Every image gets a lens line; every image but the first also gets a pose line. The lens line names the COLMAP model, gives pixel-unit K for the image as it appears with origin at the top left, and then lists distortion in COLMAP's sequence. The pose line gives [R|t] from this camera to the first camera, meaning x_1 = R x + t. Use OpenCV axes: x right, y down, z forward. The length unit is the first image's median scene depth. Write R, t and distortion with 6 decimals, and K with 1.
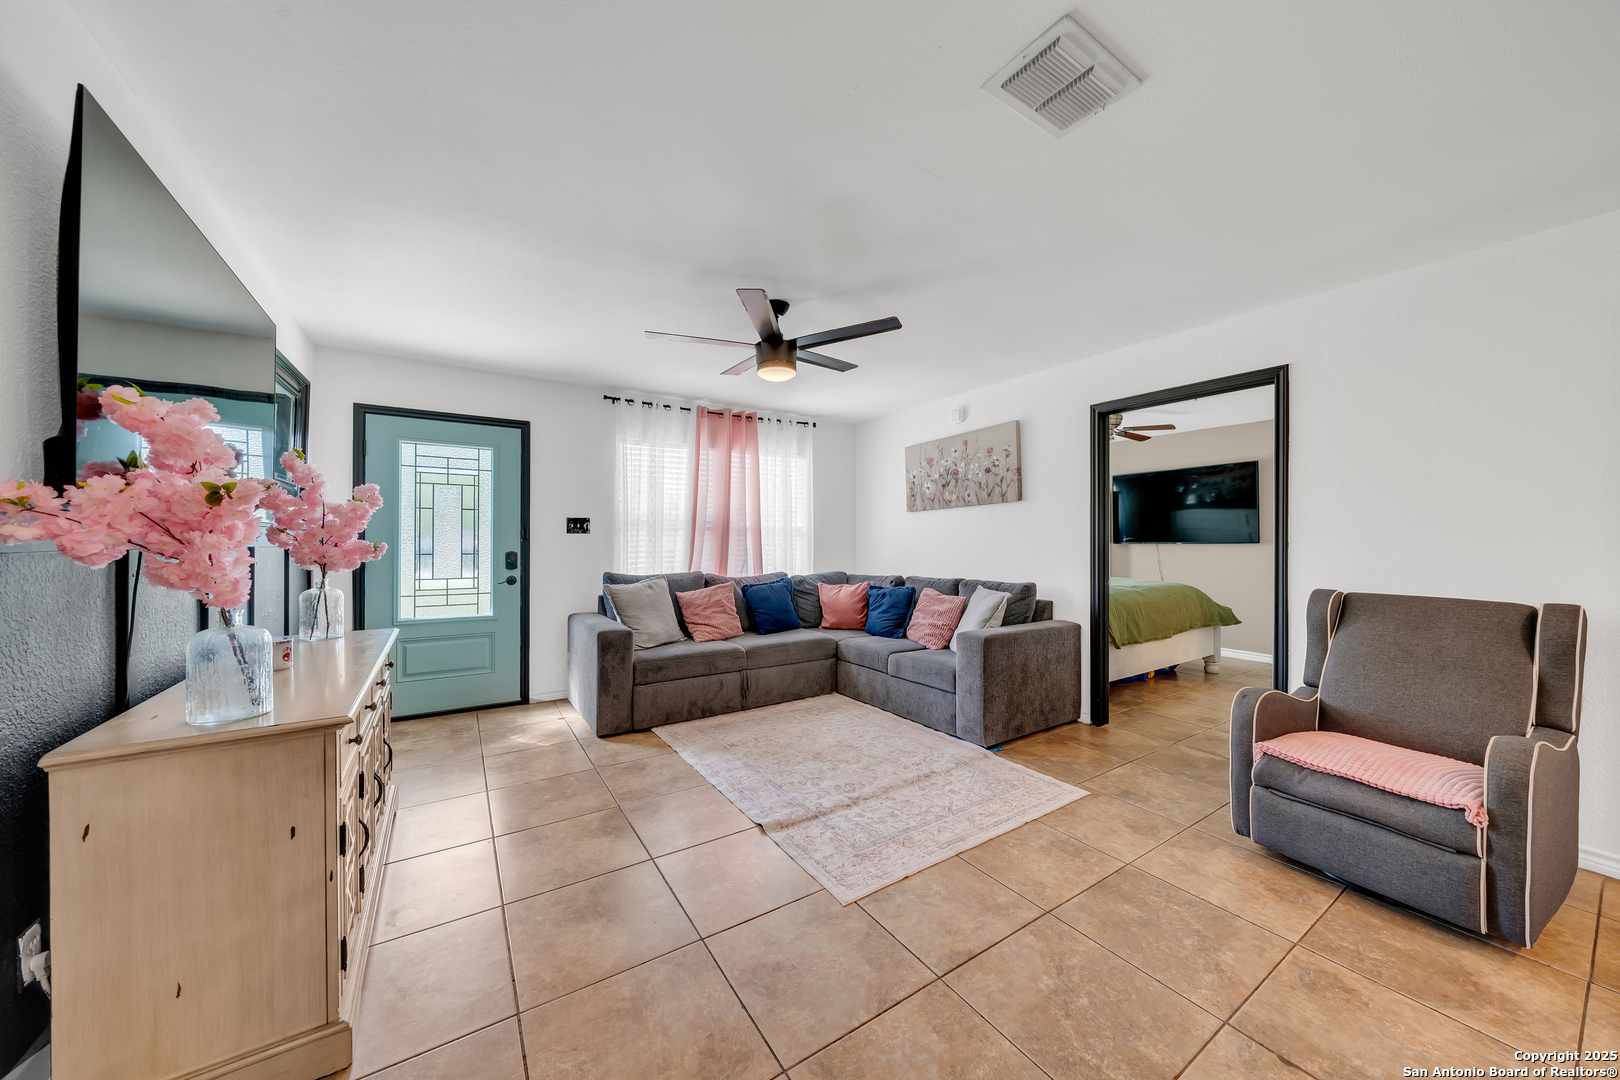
lens RADIAL K [[560.4, 0, 812.6], [0, 560.4, 537.7], [0, 0, 1]] dist [-0.008539, 0.000007]
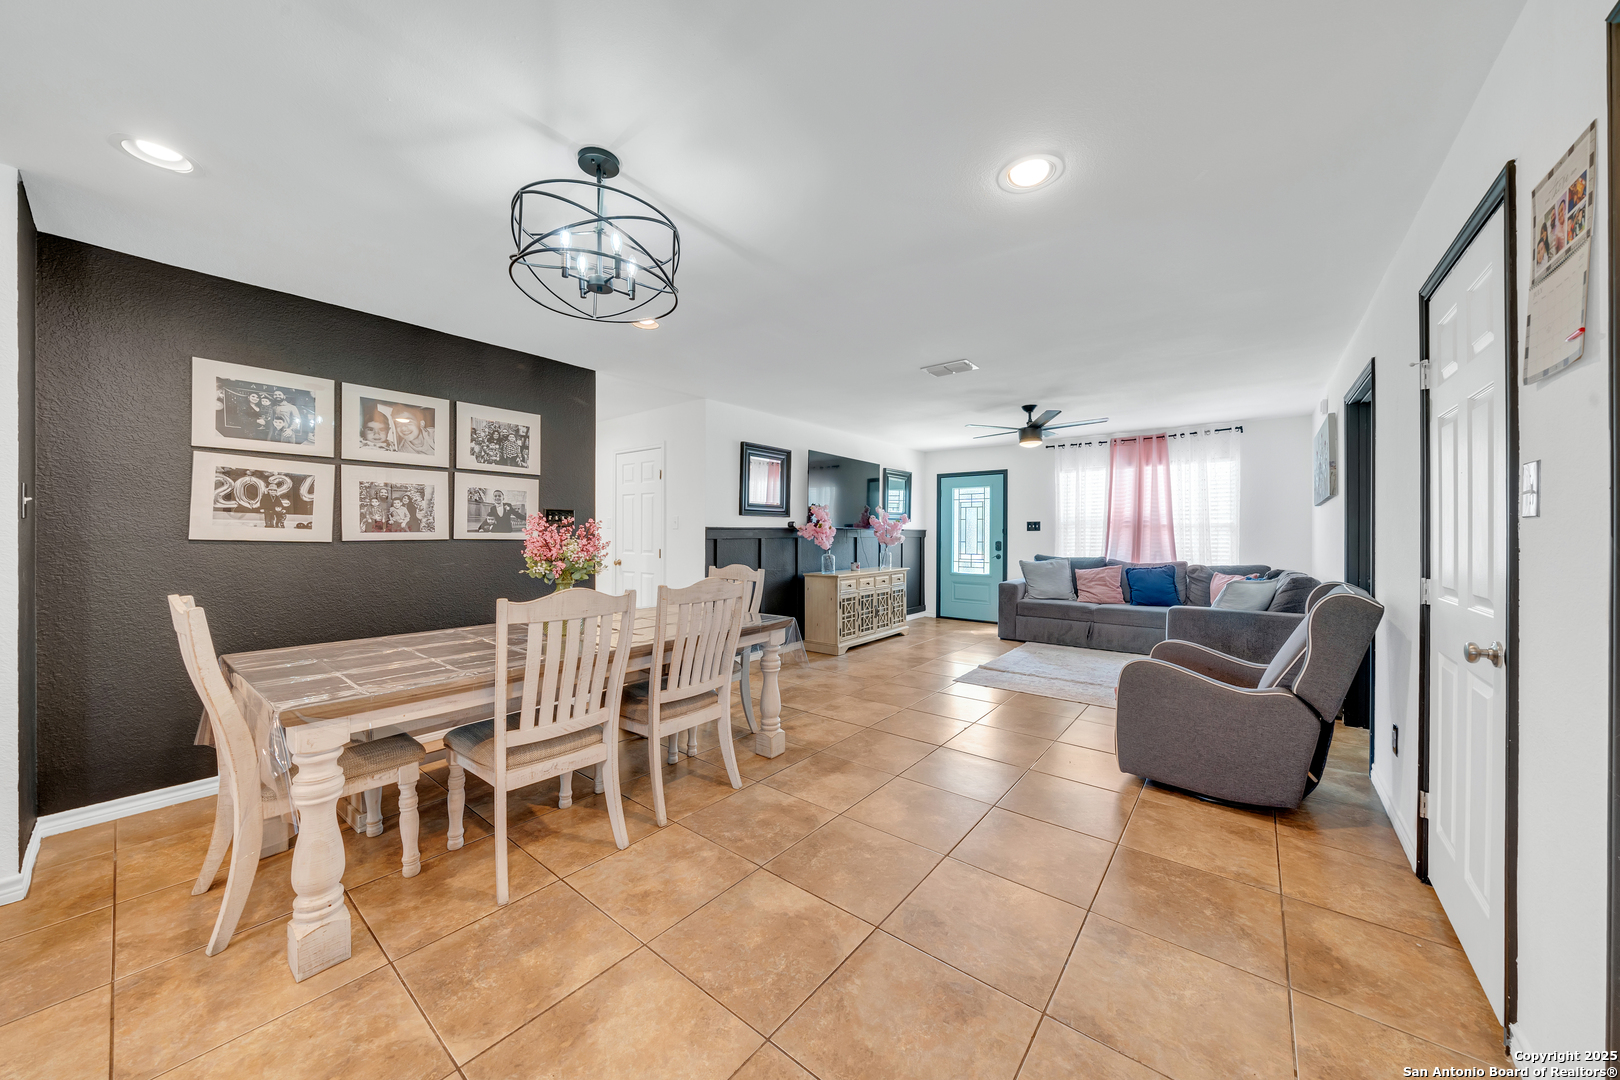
lens RADIAL K [[560.4, 0, 808.1], [0, 560.4, 535.7], [0, 0, 1]] dist [-0.008539, 0.000007]
pose [[0.311455, 0.000458, -0.950261, 1.023818], [0.003726, 0.999992, 0.001703, 0.001478], [0.950253, -0.004071, 0.311451, -0.173363]]
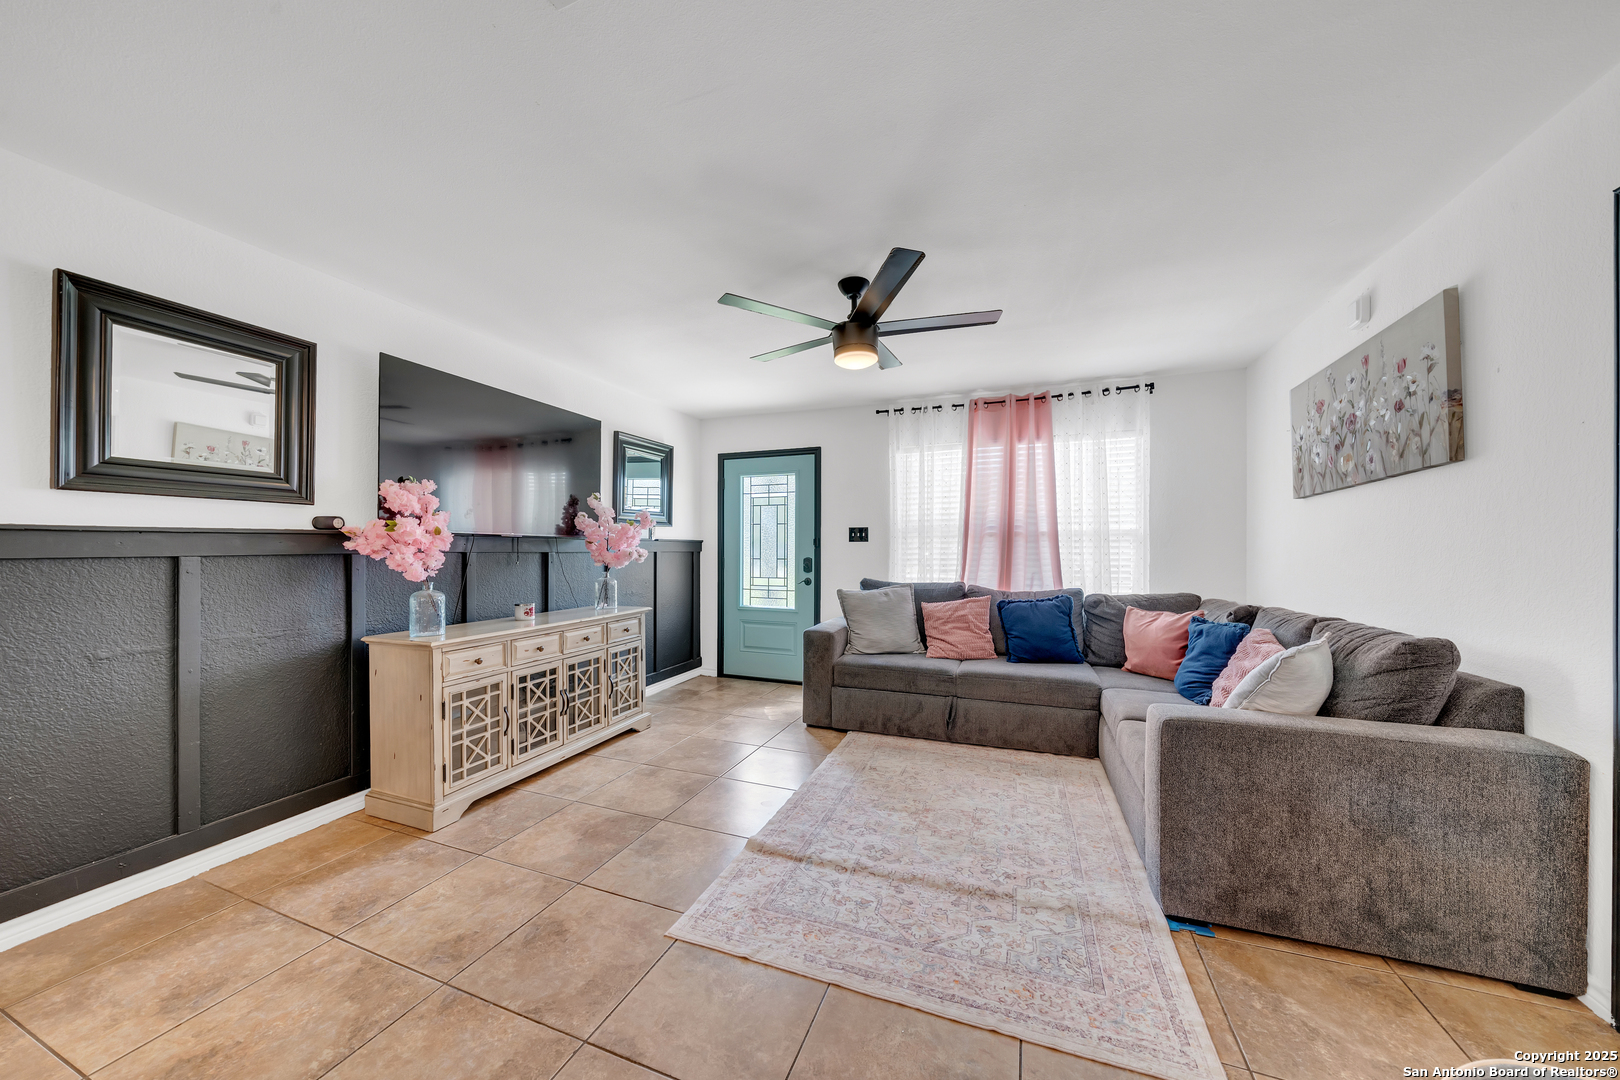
lens RADIAL K [[560.4, 0, 804.6], [0, 560.4, 549.0], [0, 0, 1]] dist [-0.008539, 0.000007]
pose [[0.574069, -0.000976, -0.818806, 0.443733], [0.004257, 0.999989, 0.001793, 0.004161], [0.818796, -0.004515, 0.574067, 0.303390]]
